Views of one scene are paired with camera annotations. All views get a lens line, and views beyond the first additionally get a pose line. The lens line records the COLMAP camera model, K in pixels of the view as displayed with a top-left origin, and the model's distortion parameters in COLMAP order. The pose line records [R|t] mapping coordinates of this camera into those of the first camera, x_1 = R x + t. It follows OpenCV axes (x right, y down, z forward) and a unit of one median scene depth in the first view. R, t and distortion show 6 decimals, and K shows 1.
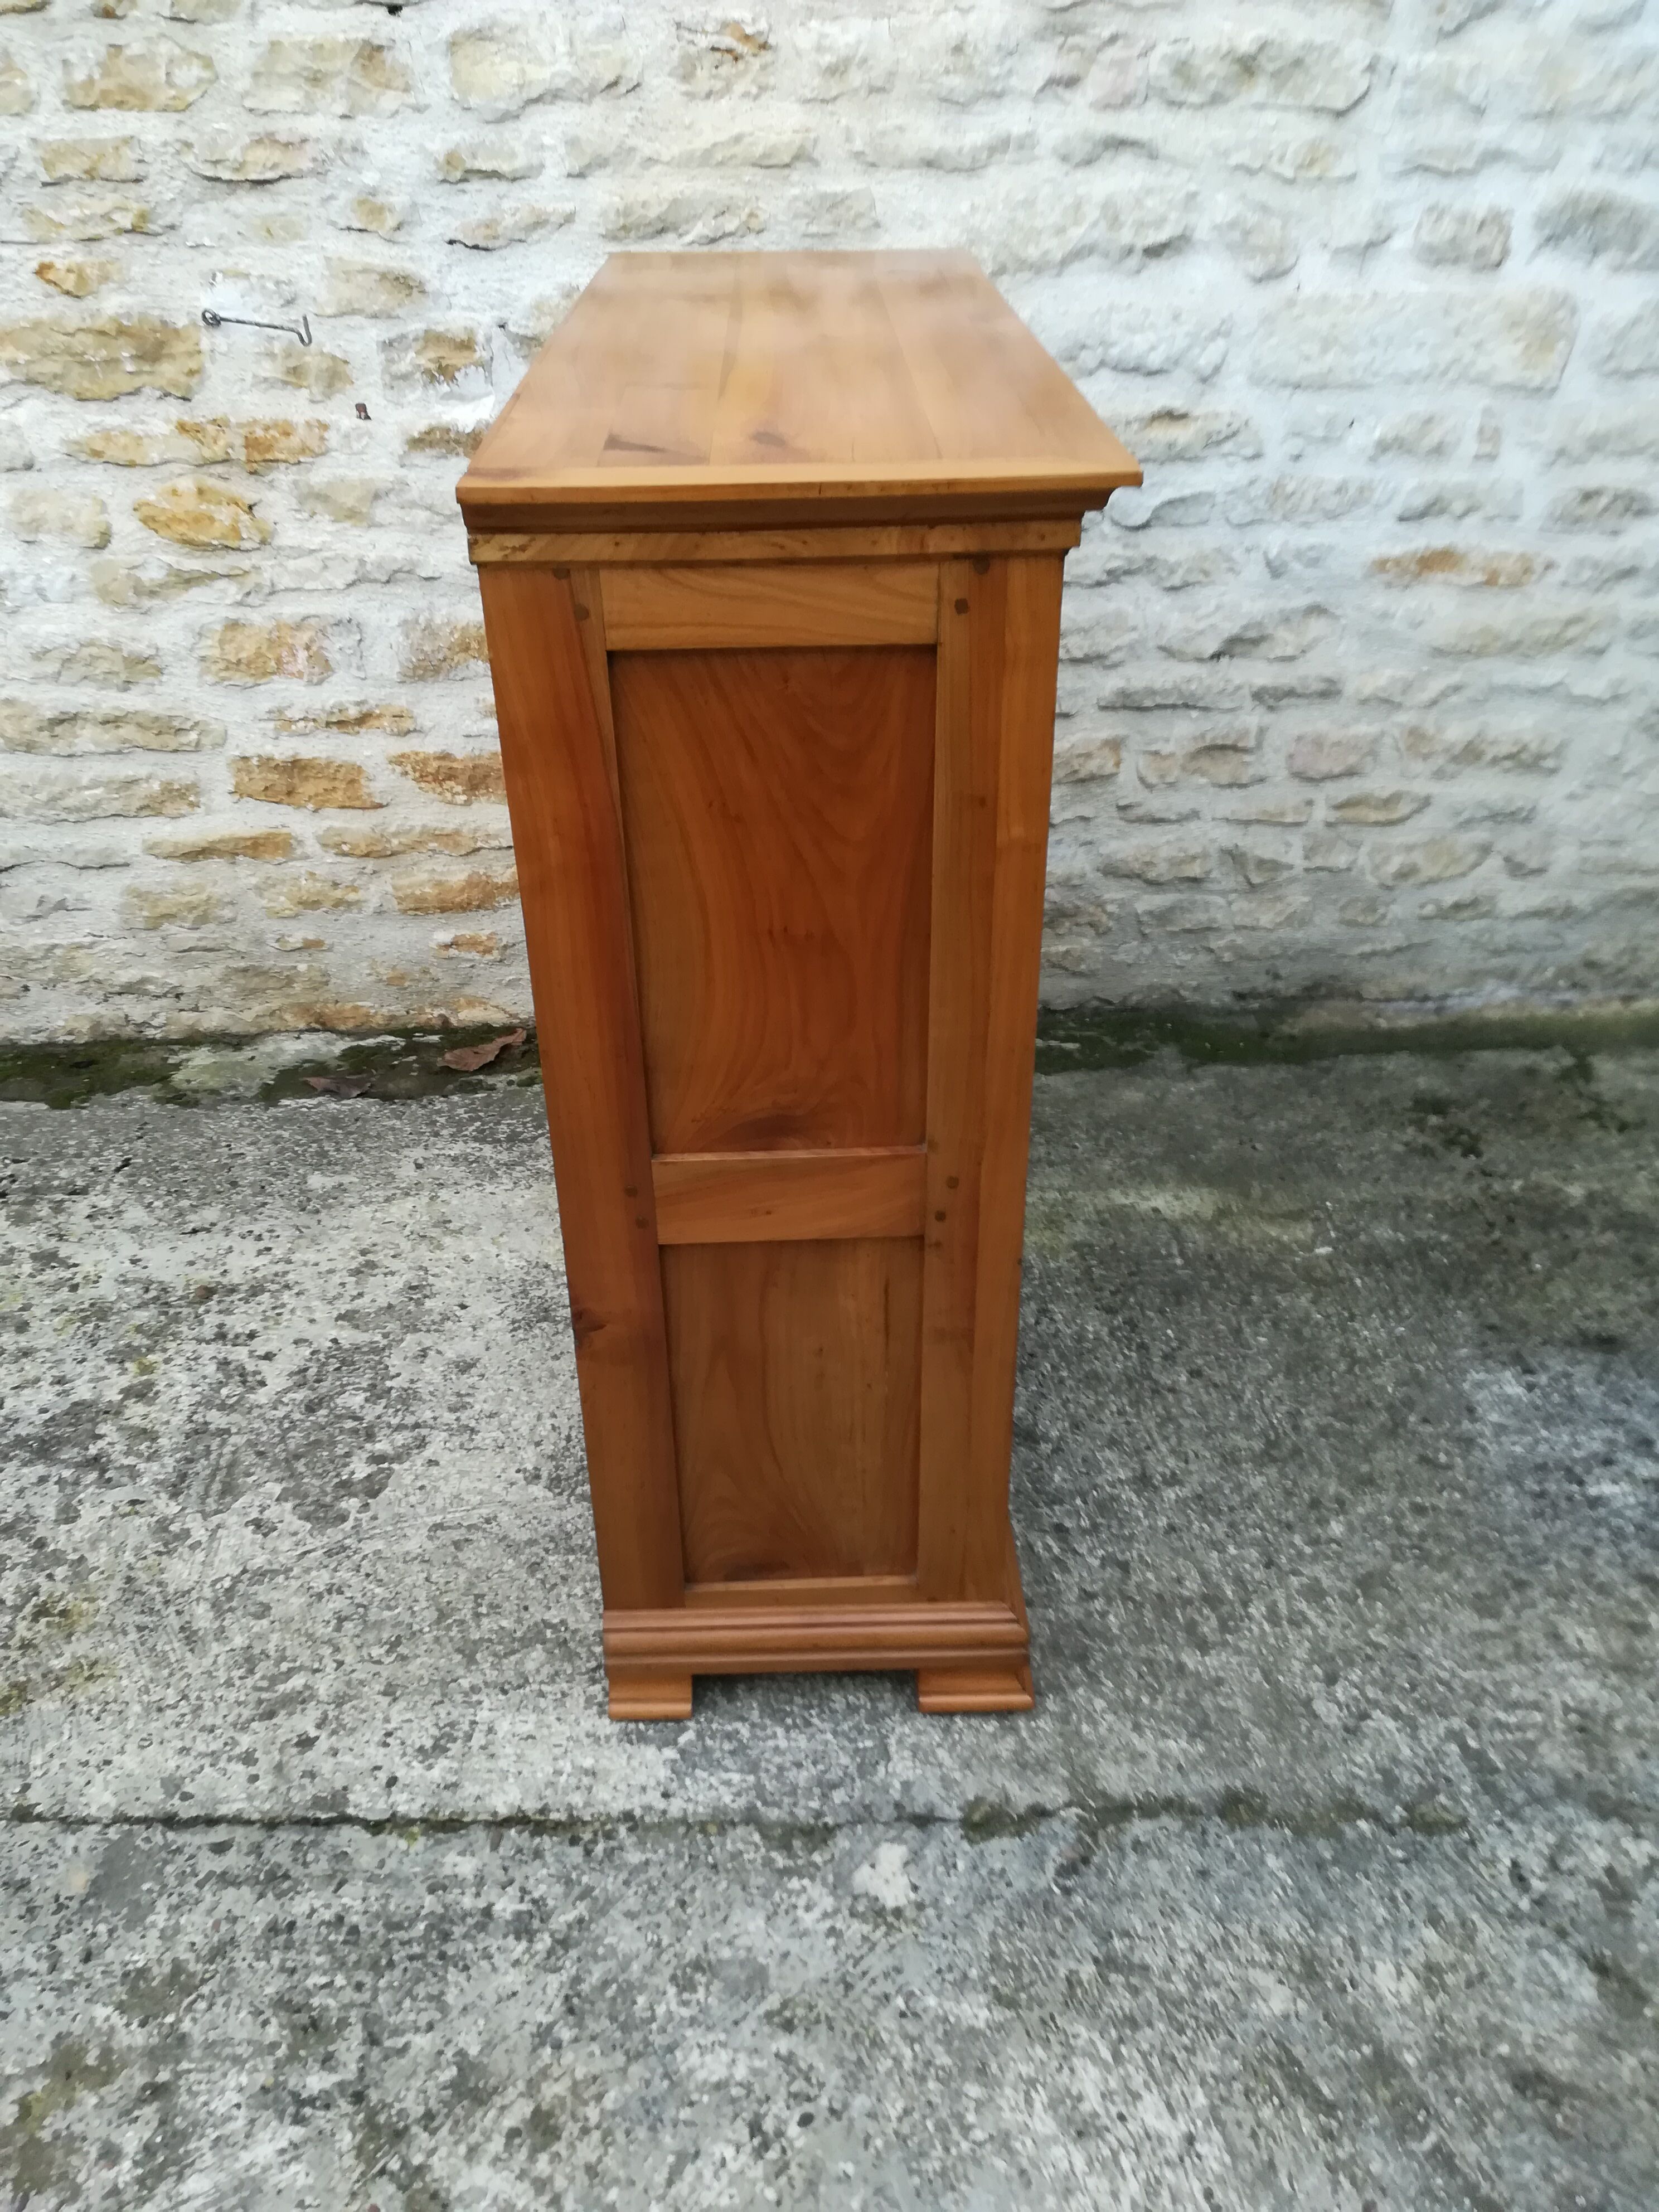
lens RADIAL K [[1732.1, 0, 816.7], [0, 1732.1, 1104.6], [0, 0, 1]] dist [0.056888, -0.067574]
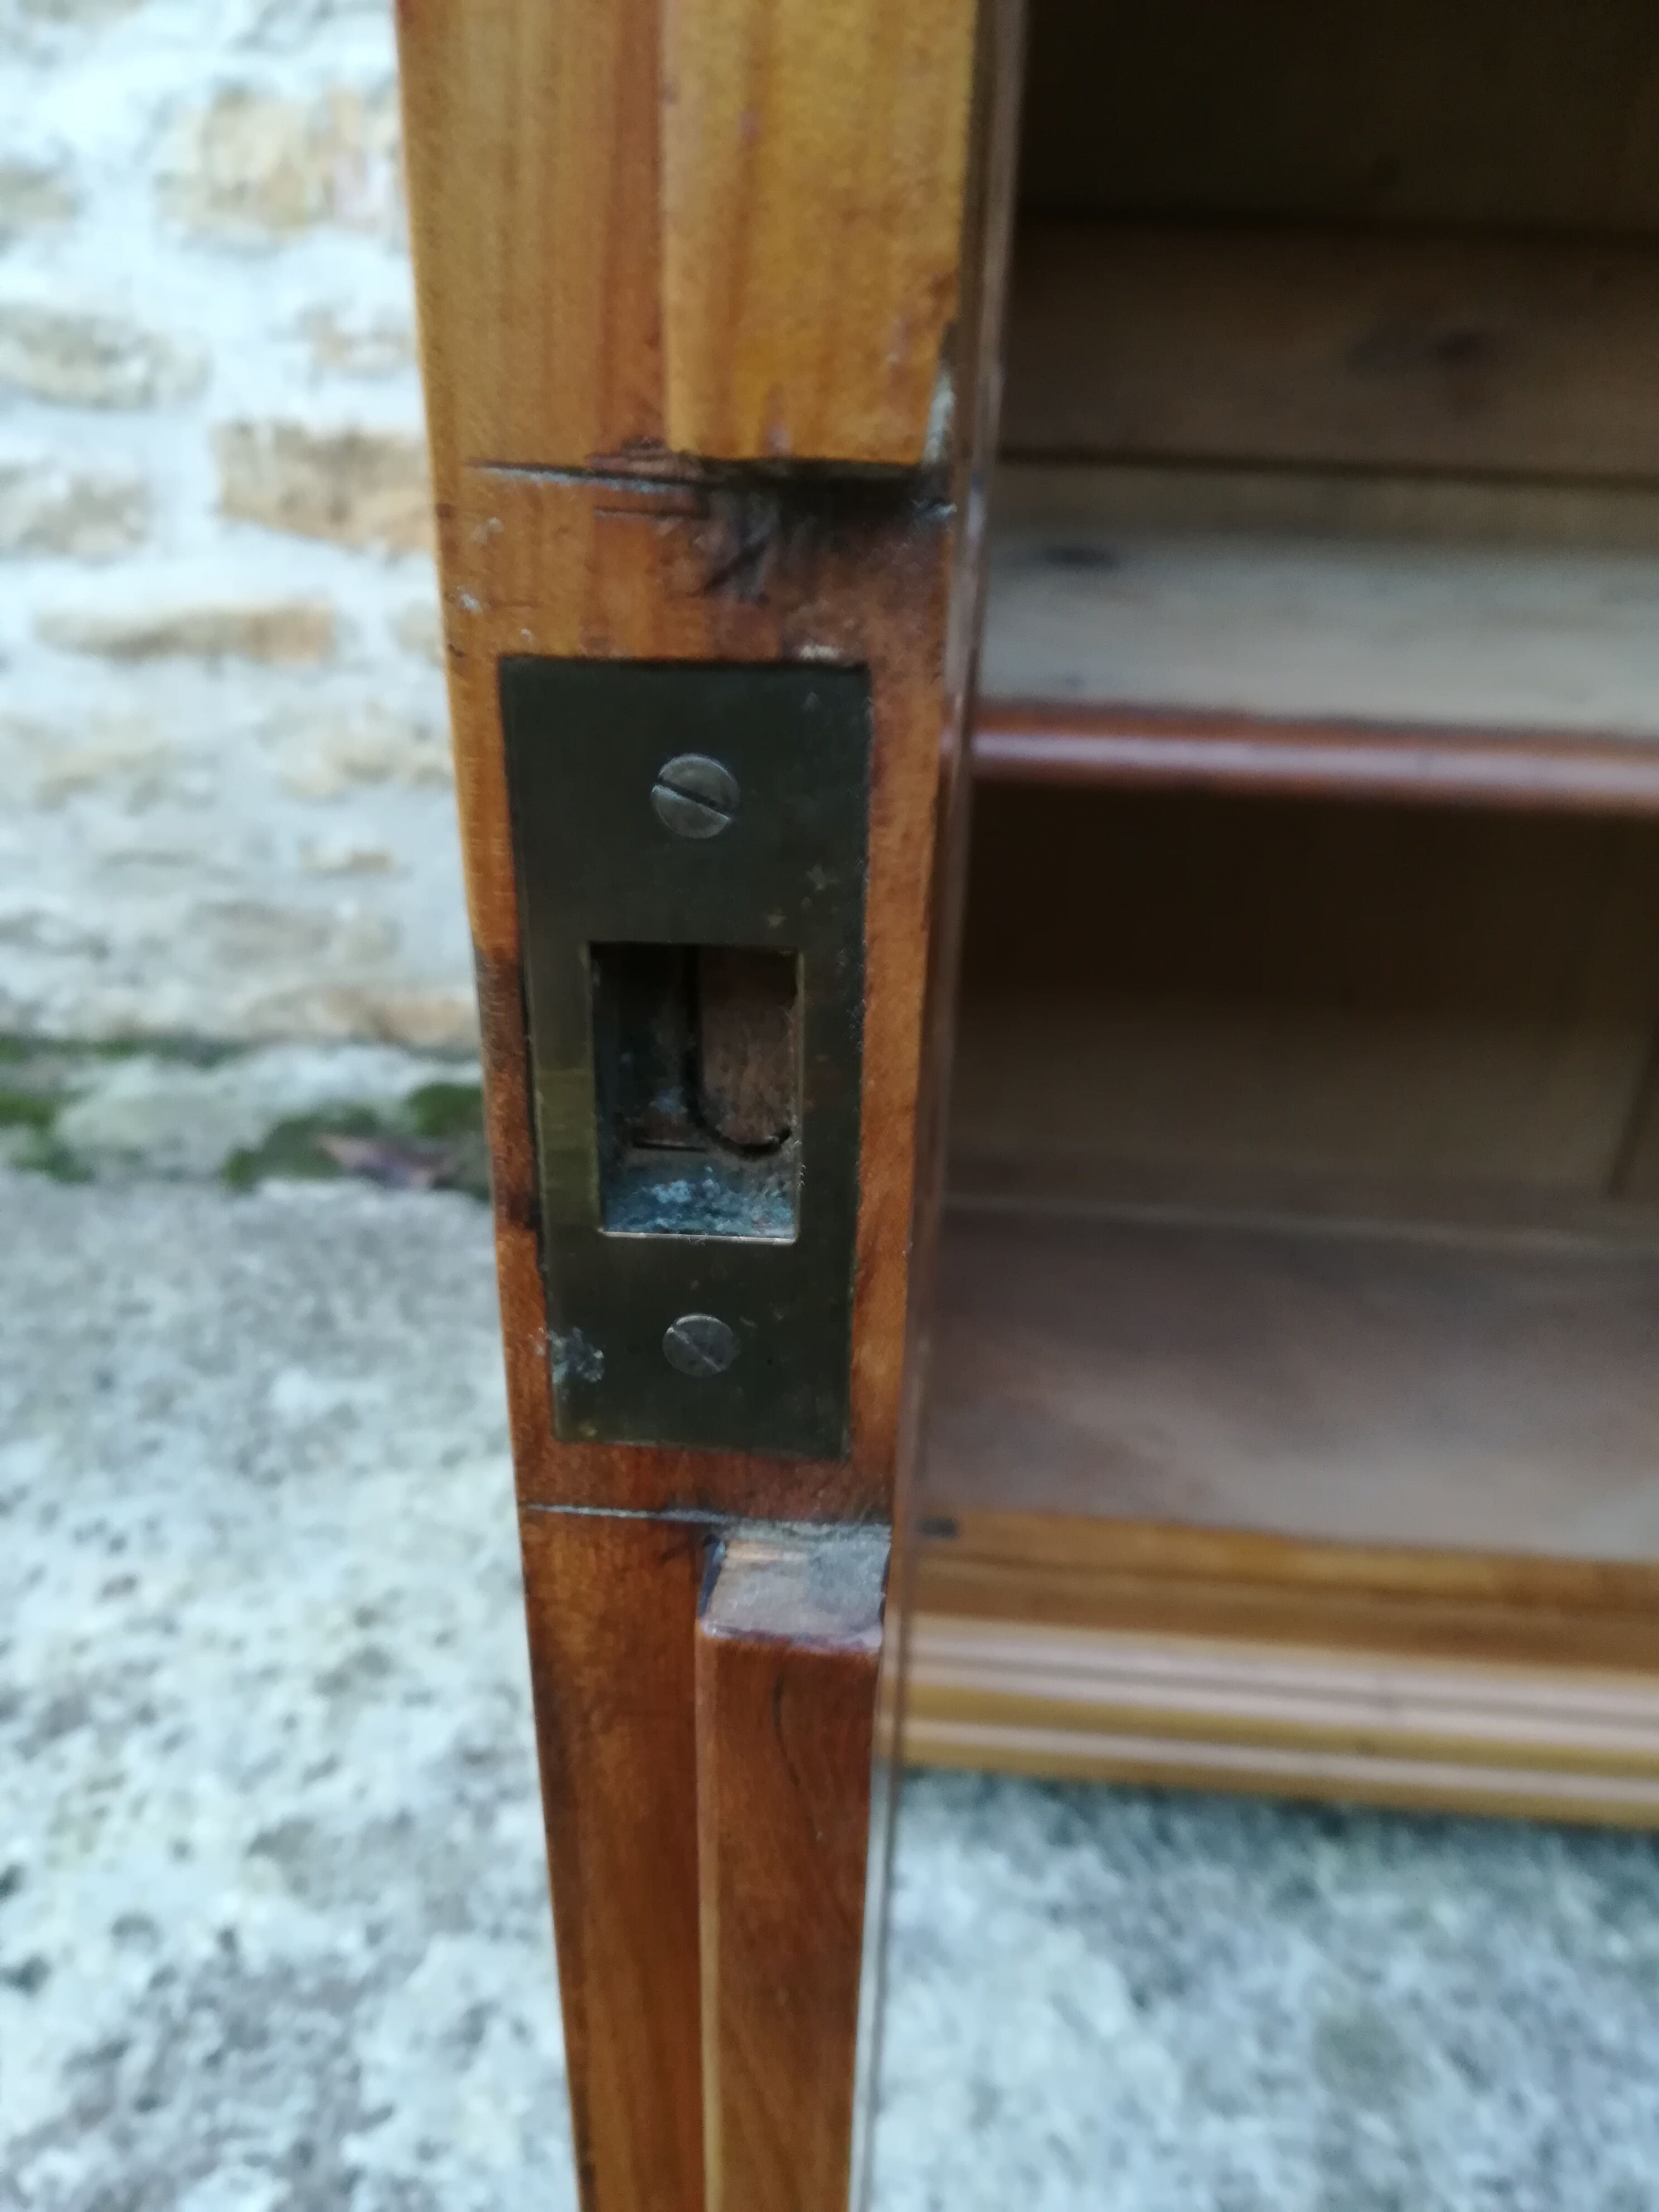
lens RADIAL K [[1799.0, 0, 810.9], [0, 1799.0, 1107.4], [0, 0, 1]] dist [0.033299, -0.084052]
pose [[0.991132, 0.078881, -0.106933, -0.137774], [-0.082850, 0.996009, -0.033194, -0.022932], [0.103888, 0.041759, 0.993712, 0.648025]]
